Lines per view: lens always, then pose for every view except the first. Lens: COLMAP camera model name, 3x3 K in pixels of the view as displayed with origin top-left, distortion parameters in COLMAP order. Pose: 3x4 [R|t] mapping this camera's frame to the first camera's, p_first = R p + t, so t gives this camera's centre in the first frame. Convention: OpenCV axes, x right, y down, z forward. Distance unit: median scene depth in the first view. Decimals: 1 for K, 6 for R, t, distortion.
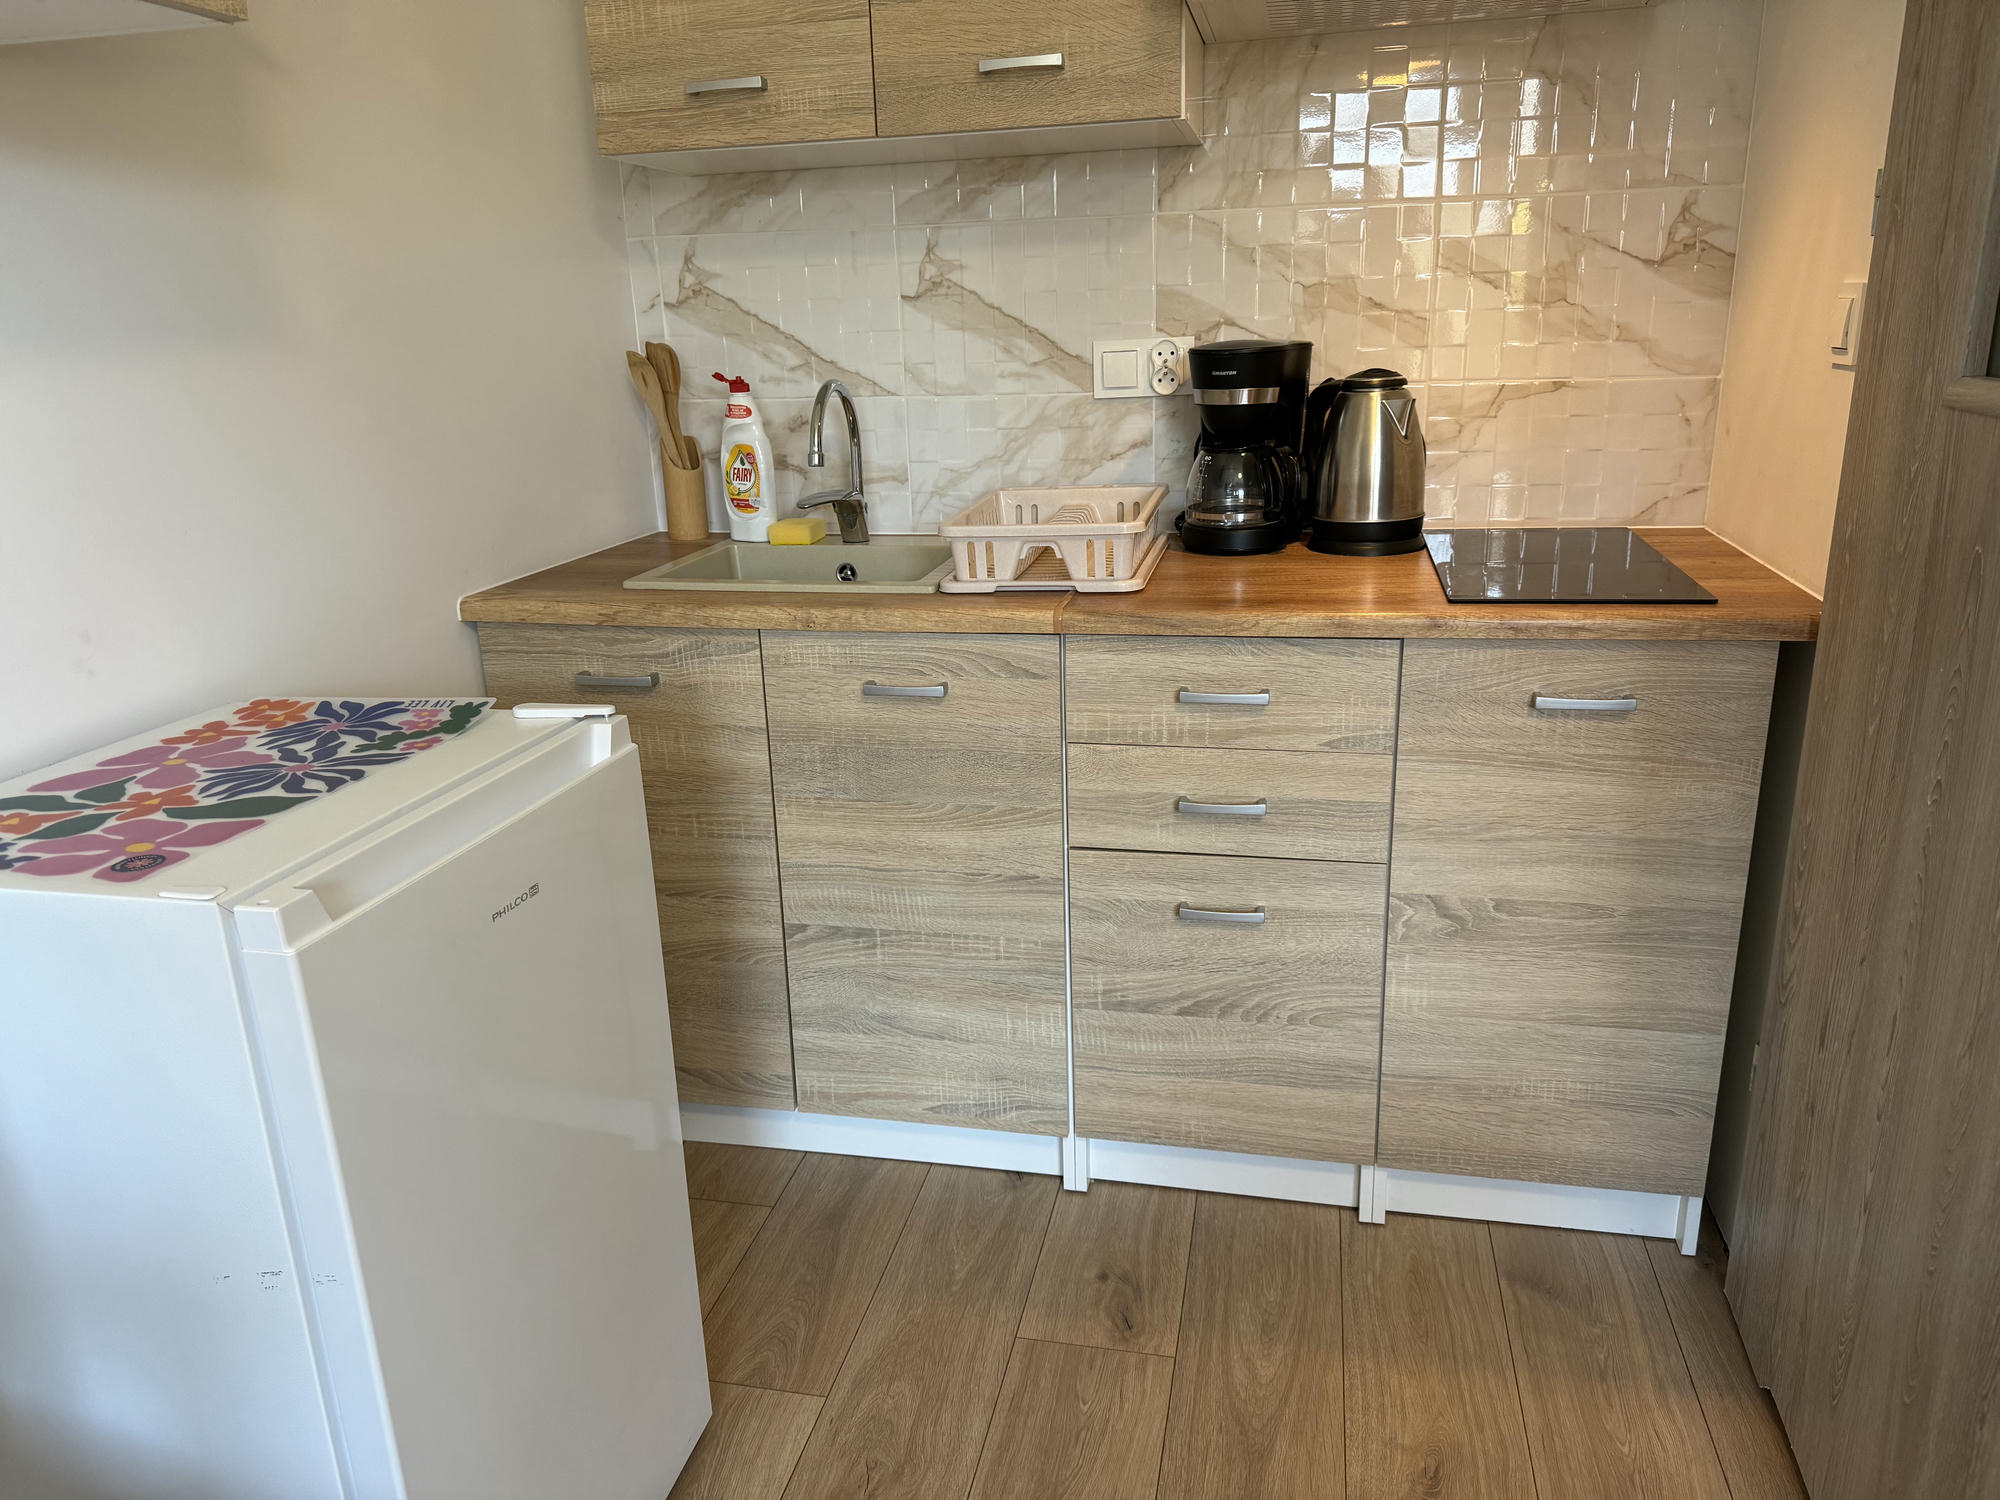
lens RADIAL K [[1413.5, 0, 1000.0], [0, 1413.5, 750.0], [0, 0, 1]] dist [0.078594, -0.097134]
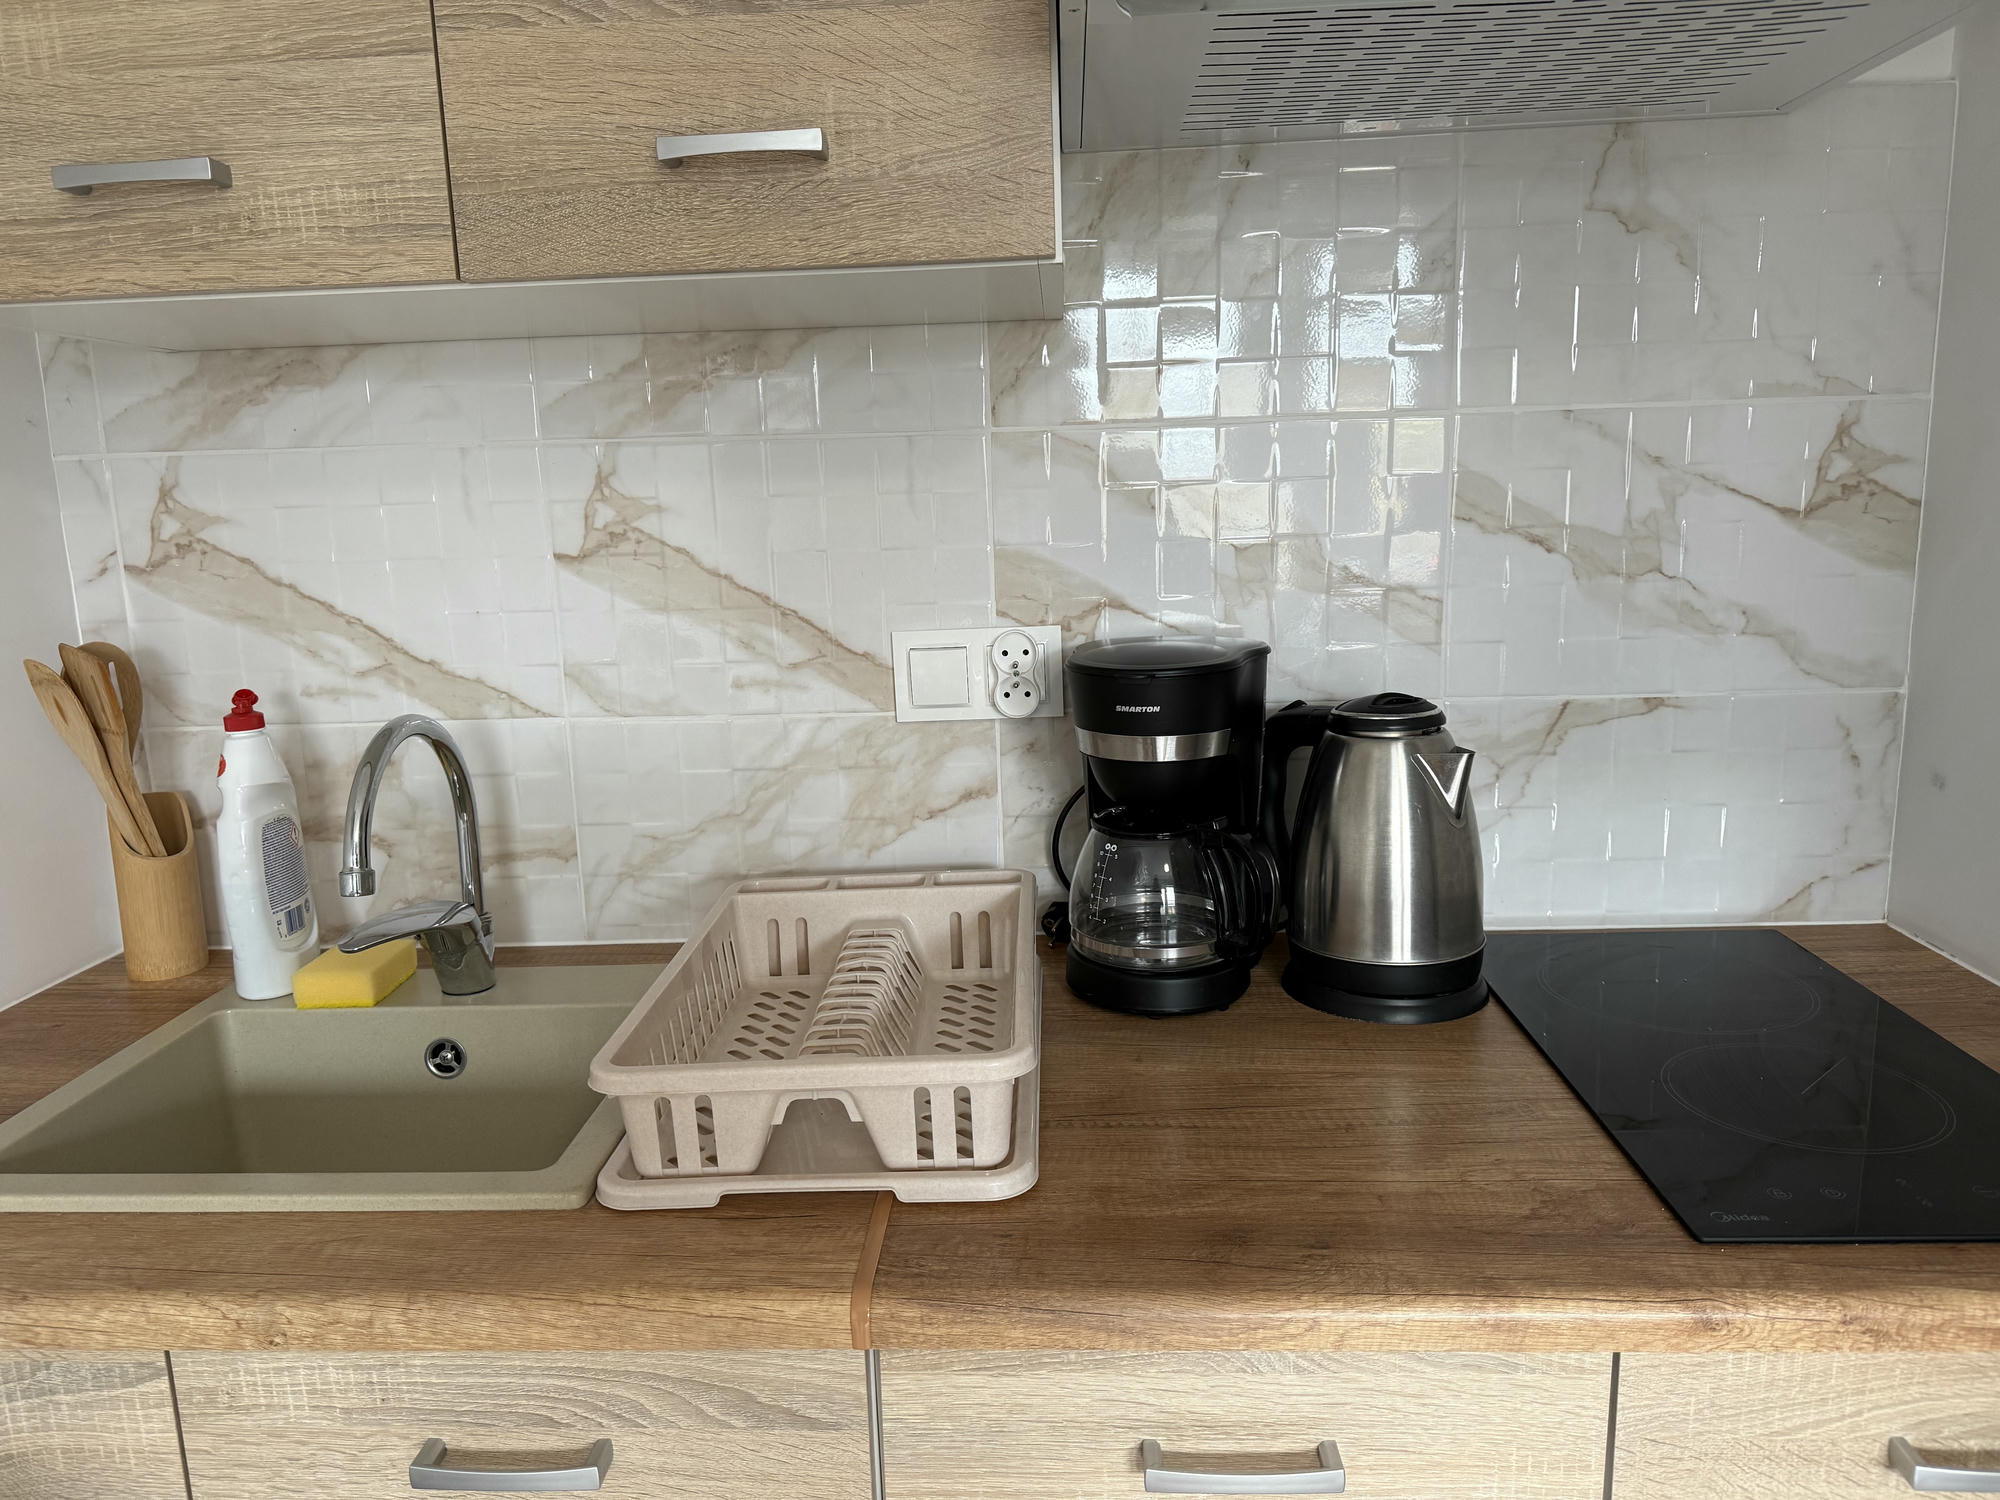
lens RADIAL K [[1403.7, 0, 1000.0], [0, 1403.7, 750.0], [0, 0, 1]] dist [0.047733, -0.038963]
pose [[0.986522, -0.028522, 0.161127, 0.015926], [0.047844, 0.991938, -0.117343, -0.179405], [-0.156481, 0.123471, 0.979933, 0.457139]]
